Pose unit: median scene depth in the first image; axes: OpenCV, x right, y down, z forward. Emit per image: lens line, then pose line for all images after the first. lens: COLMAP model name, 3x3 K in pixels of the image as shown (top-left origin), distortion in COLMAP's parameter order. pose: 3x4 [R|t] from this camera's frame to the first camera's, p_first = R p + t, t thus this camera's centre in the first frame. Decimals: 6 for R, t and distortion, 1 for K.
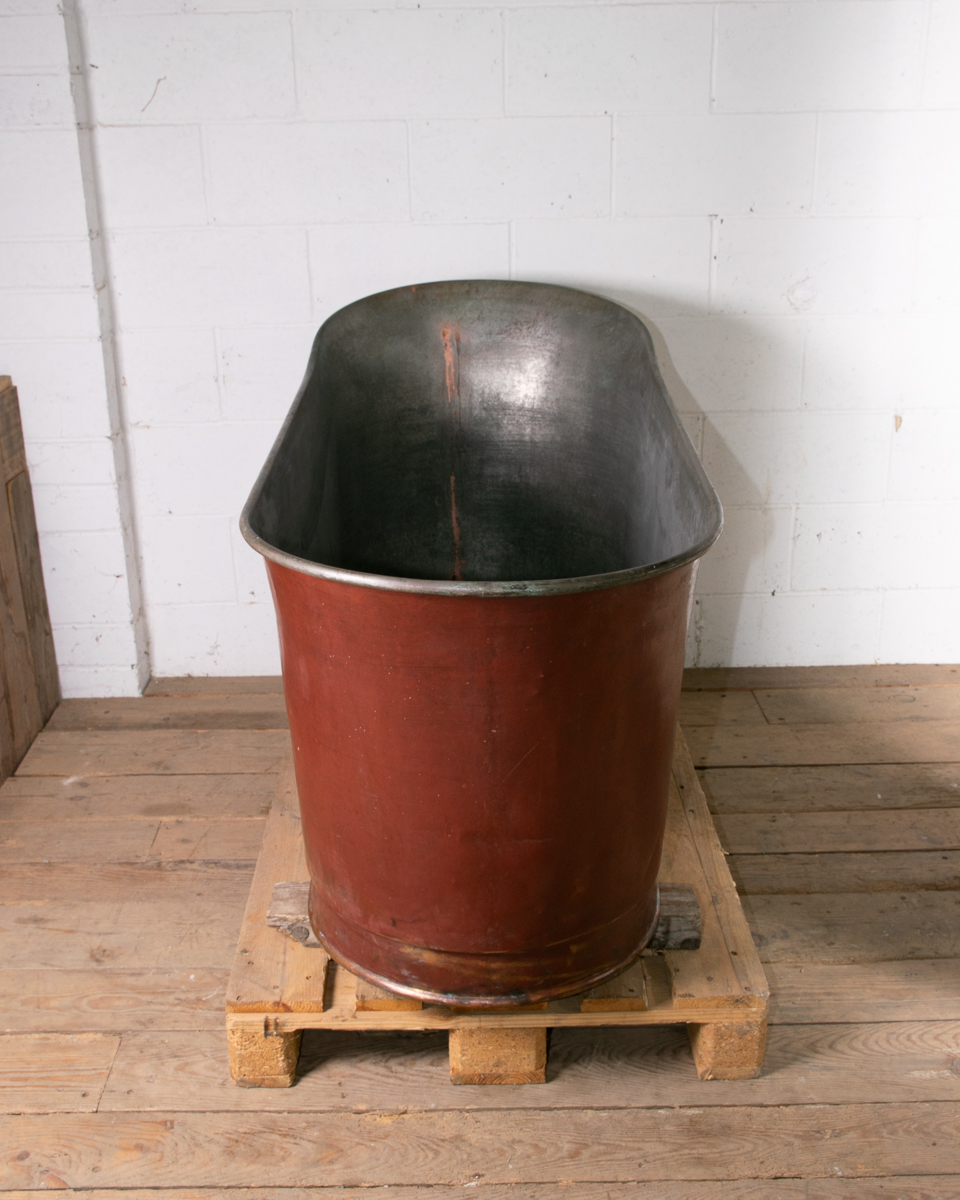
lens RADIAL K [[1387.9, 0, 482.3], [0, 1387.9, 598.2], [0, 0, 1]] dist [-0.085817, 0.178084]
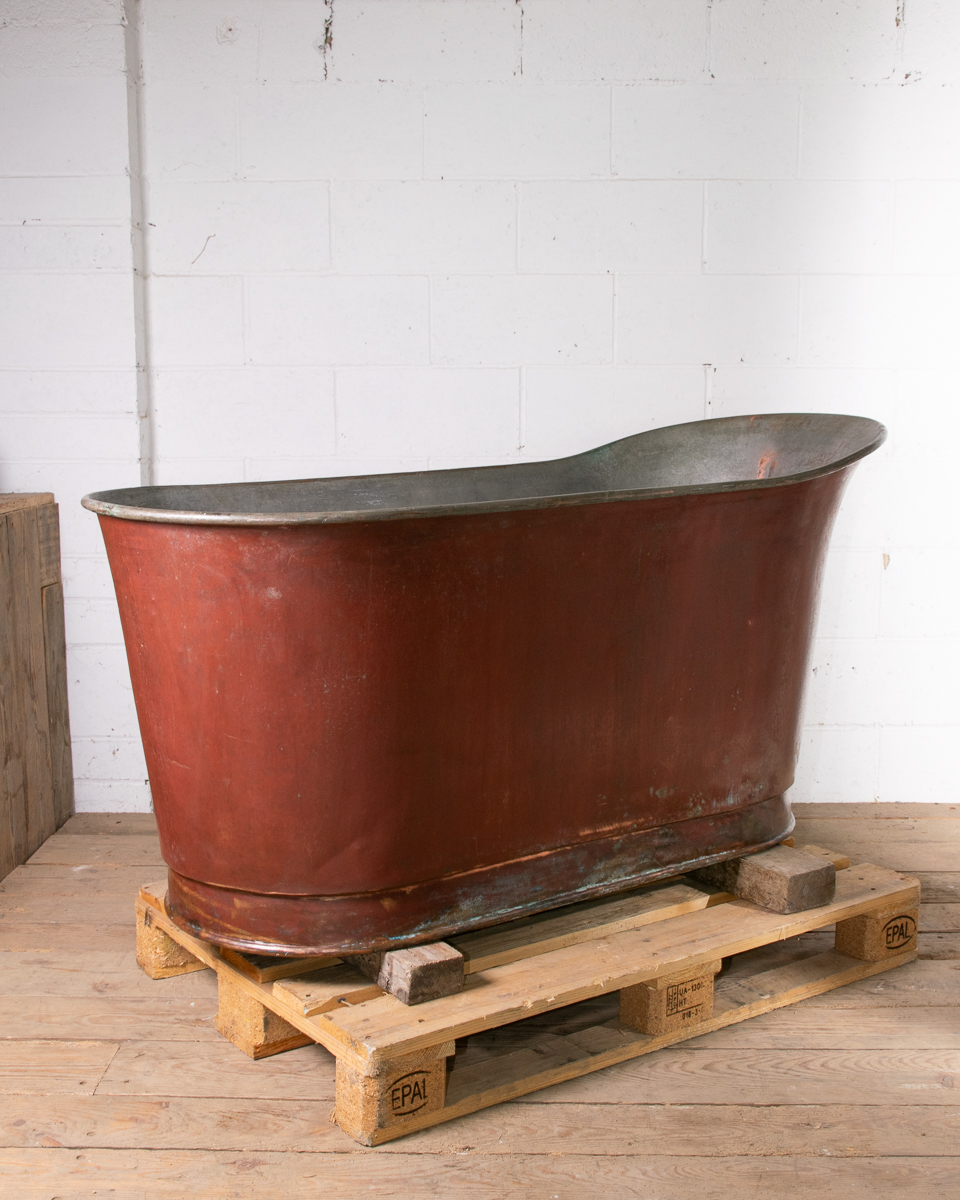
lens RADIAL K [[1425.8, 0, 481.8], [0, 1425.8, 597.1], [0, 0, 1]] dist [-0.081514, 0.181487]
pose [[0.999737, 0.018388, -0.013717, 0.008547], [-0.020940, 0.975676, -0.218216, 0.158974], [0.009371, 0.218446, 0.975804, -0.062033]]
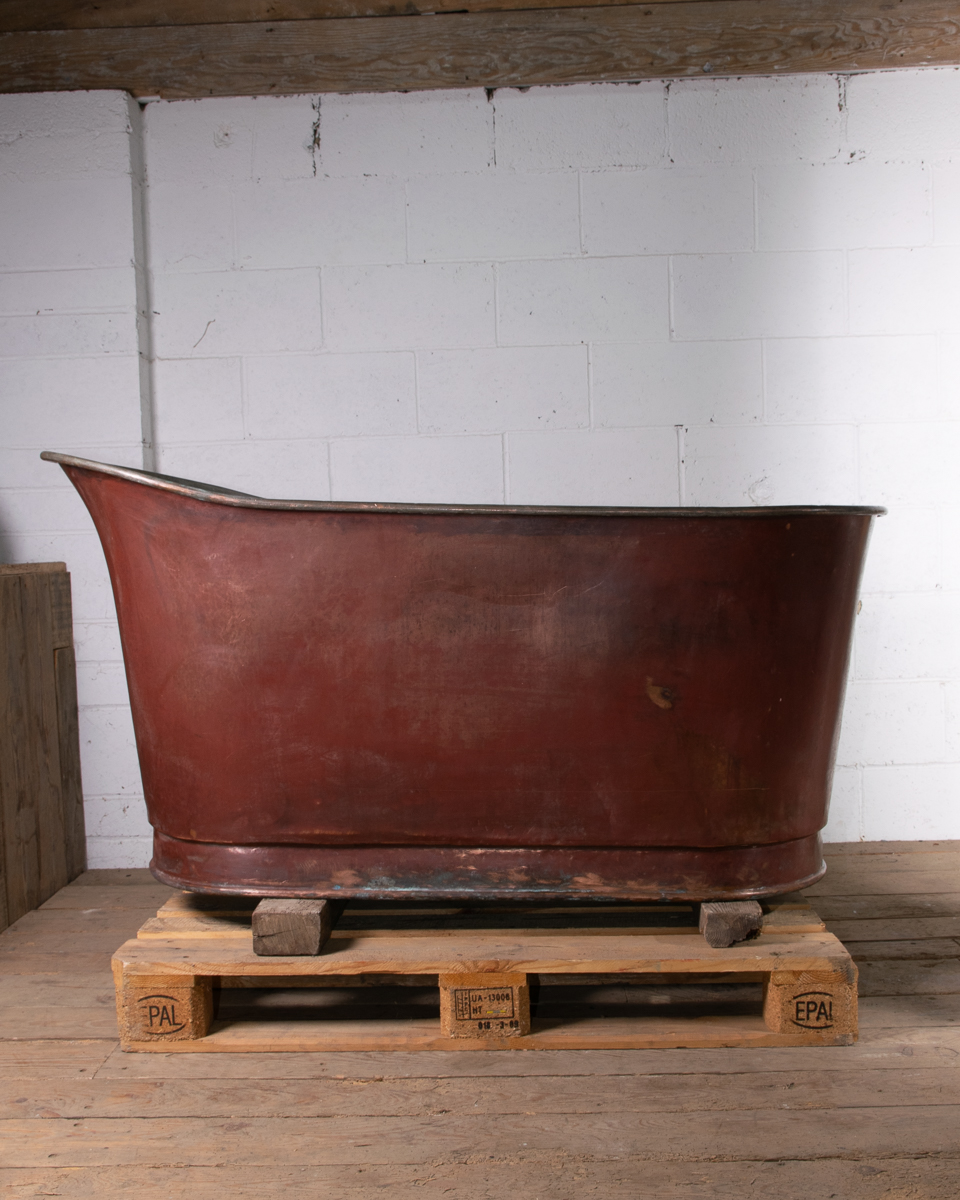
lens RADIAL K [[1419.4, 0, 487.5], [0, 1419.4, 603.1], [0, 0, 1]] dist [-0.085544, 0.183325]
pose [[0.999514, -0.012142, -0.028720, 0.041404], [0.002781, 0.952110, -0.305743, 0.238928], [0.031057, 0.305514, 0.951681, -0.095310]]
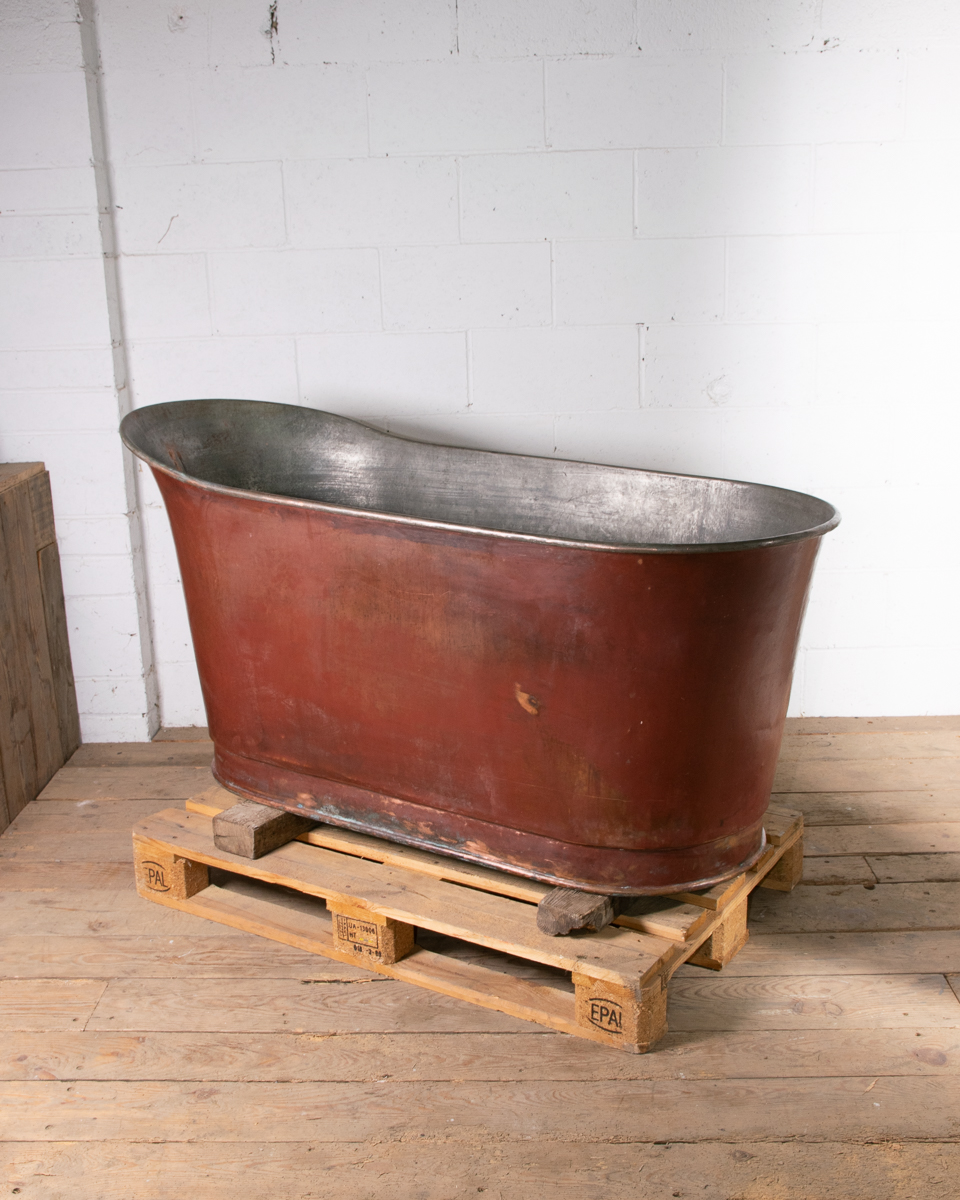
lens RADIAL K [[1396.5, 0, 483.5], [0, 1396.5, 600.6], [0, 0, 1]] dist [-0.080573, 0.178160]
pose [[0.999340, -0.002118, -0.036258, 0.081048], [-0.001333, 0.995487, -0.094886, 0.072685], [0.036295, 0.094871, 0.994828, -0.168182]]
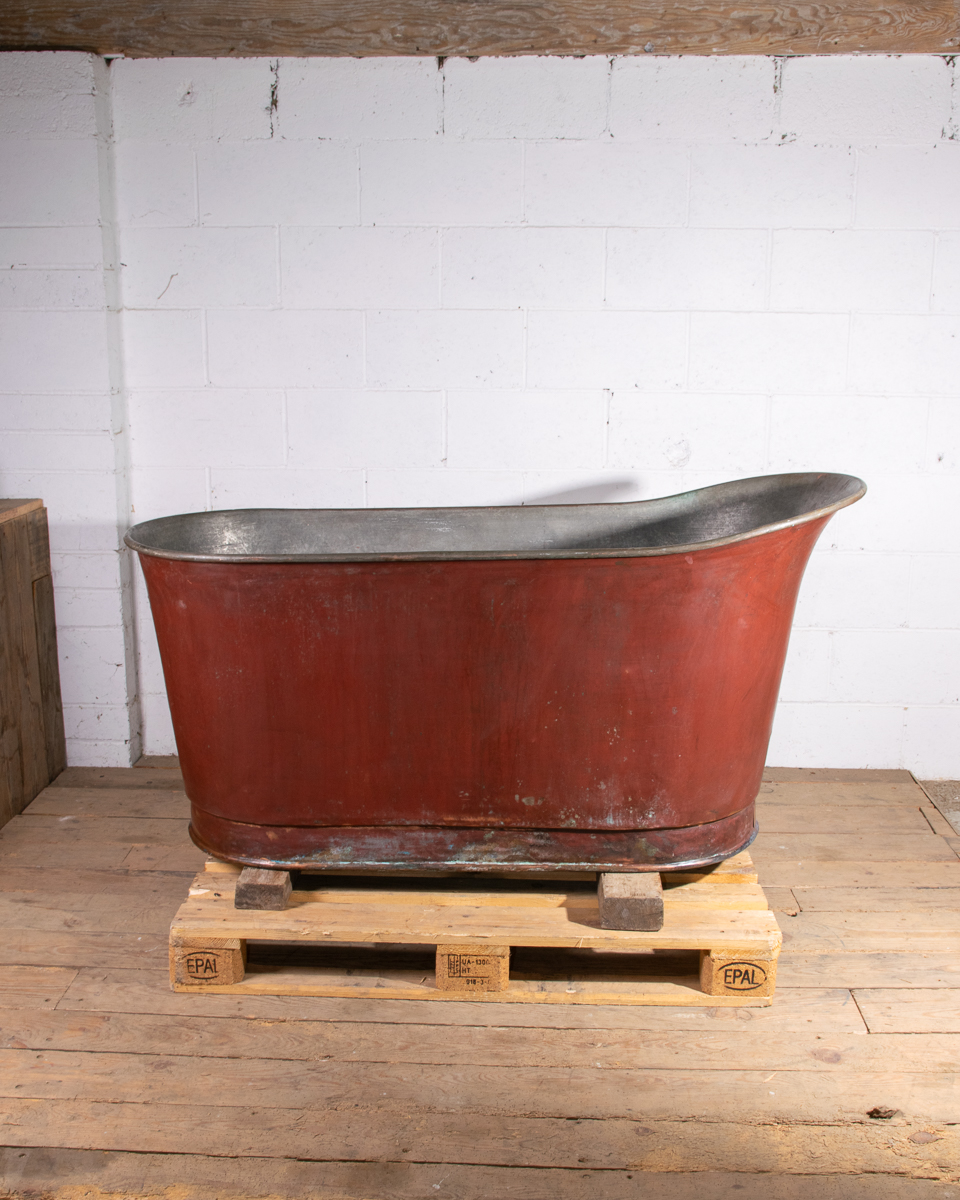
lens RADIAL K [[1398.5, 0, 485.3], [0, 1398.5, 640.1], [0, 0, 1]] dist [-0.095518, 0.148622]
pose [[0.998906, 0.031877, -0.034214, 0.114983], [-0.035821, 0.991927, -0.121646, 0.111325], [0.030060, 0.122739, 0.991984, -0.242650]]
